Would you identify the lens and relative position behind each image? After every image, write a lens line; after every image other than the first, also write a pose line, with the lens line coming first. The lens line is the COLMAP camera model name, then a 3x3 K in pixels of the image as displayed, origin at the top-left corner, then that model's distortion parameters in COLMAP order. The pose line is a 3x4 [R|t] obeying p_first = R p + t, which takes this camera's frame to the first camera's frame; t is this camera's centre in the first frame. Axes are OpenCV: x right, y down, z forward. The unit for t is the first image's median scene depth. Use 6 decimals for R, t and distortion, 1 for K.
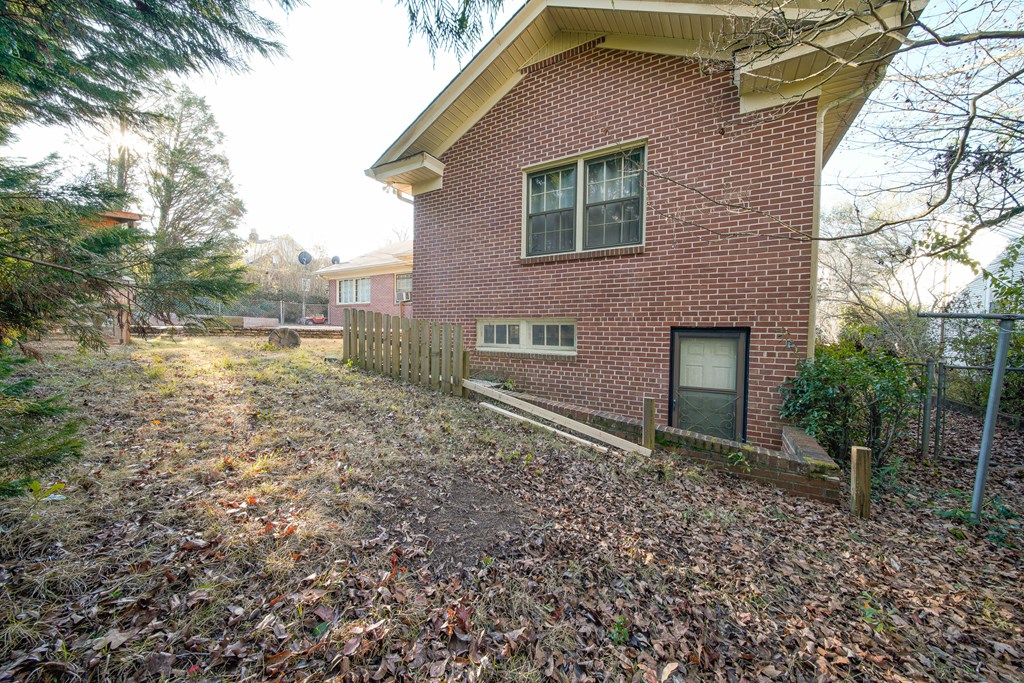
lens RADIAL K [[356.8, 0, 512.0], [0, 356.8, 341.5], [0, 0, 1]] dist [-0.000327, -0.000112]
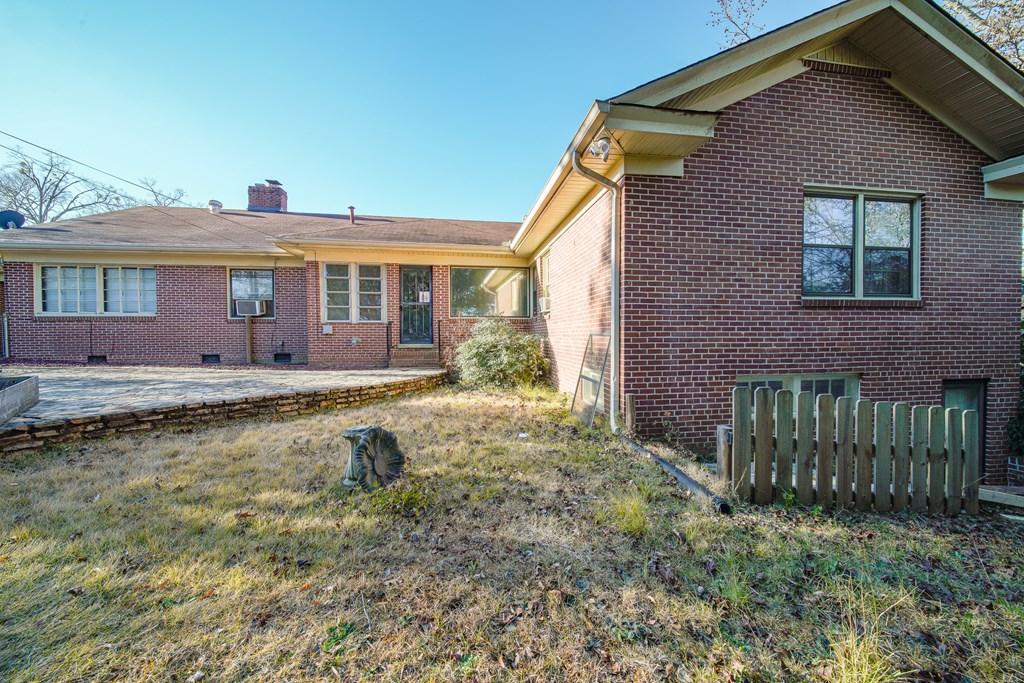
lens RADIAL K [[356.8, 0, 512.0], [0, 356.8, 341.5], [0, 0, 1]] dist [-0.000327, -0.000112]
pose [[0.778601, -0.024486, 0.627042, -1.003286], [0.032936, 0.999456, -0.001868, -0.162787], [-0.626655, 0.022107, 0.778983, 0.817715]]
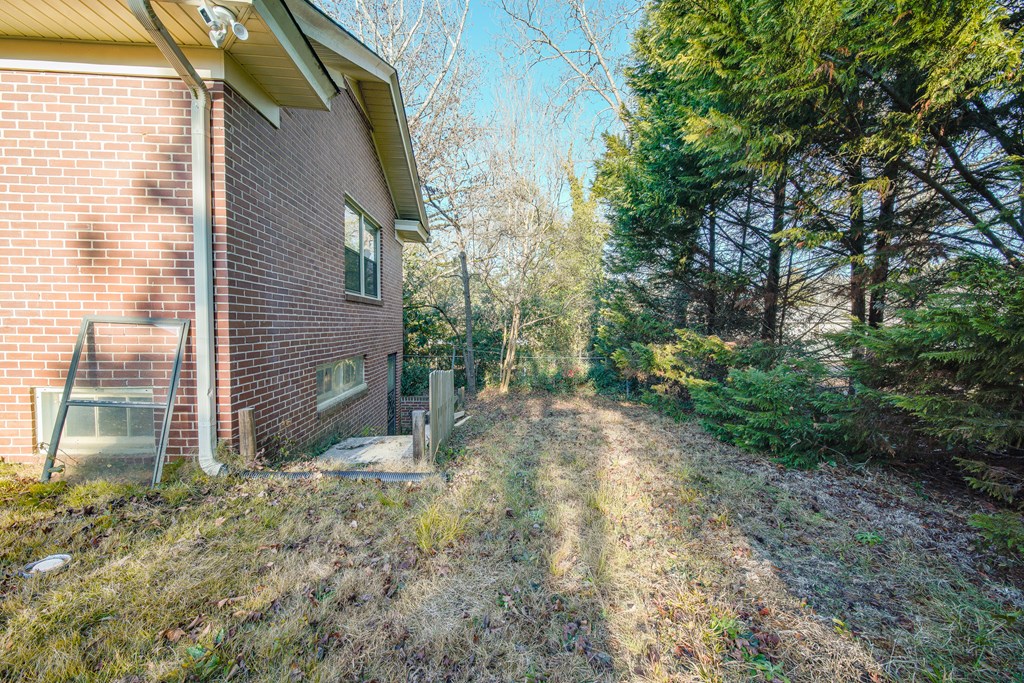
lens RADIAL K [[356.8, 0, 512.0], [0, 356.8, 341.5], [0, 0, 1]] dist [-0.000327, -0.000112]
pose [[-0.567739, -0.055592, 0.821329, -0.992398], [0.016062, 0.996779, 0.078570, -0.179882], [-0.823052, 0.057800, -0.565018, 1.210963]]
